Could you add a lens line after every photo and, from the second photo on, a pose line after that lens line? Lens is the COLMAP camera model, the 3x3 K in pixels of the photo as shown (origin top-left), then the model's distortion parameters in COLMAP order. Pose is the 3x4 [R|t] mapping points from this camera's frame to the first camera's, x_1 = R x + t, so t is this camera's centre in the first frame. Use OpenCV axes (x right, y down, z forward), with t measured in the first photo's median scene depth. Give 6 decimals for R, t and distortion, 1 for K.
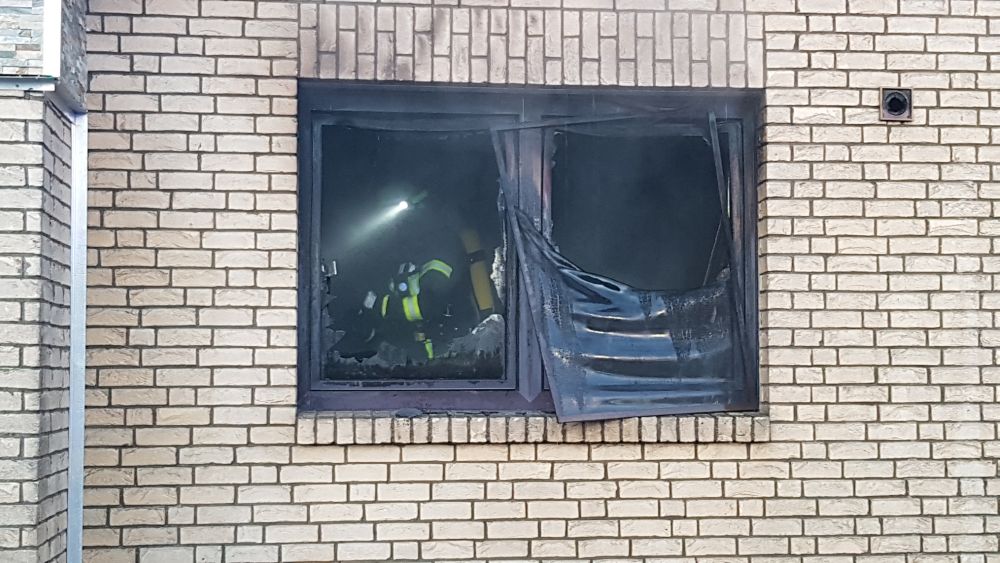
lens RADIAL K [[1499.0, 0, 508.0], [0, 1499.0, 302.5], [0, 0, 1]] dist [0.110193, 0.000000]
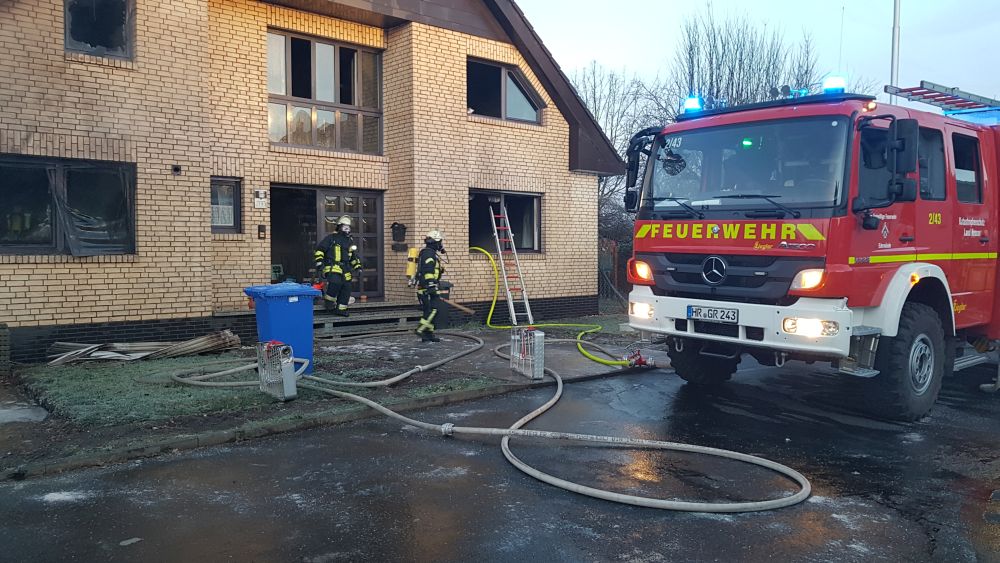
lens RADIAL K [[767.7, 0, 505.8], [0, 767.7, 274.1], [0, 0, 1]] dist [0.089927, -0.131078]
pose [[0.817906, -0.014208, 0.575176, -0.178340], [-0.030959, 0.997160, 0.068656, -0.033911], [-0.574518, -0.073961, 0.815144, -1.021609]]
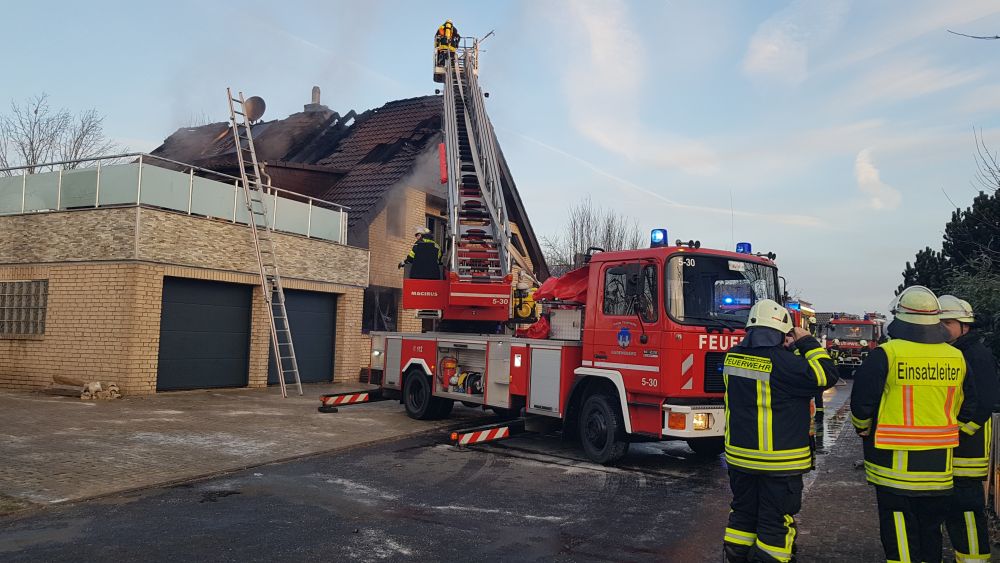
lens RADIAL K [[767.7, 0, 522.7], [0, 767.7, 287.4], [0, 0, 1]] dist [0.089927, -0.131078]
pose [[0.518312, 0.075331, 0.851867, -2.621907], [-0.070376, 0.996491, -0.045301, -0.026236], [-0.852291, -0.036471, 0.521795, -1.355352]]
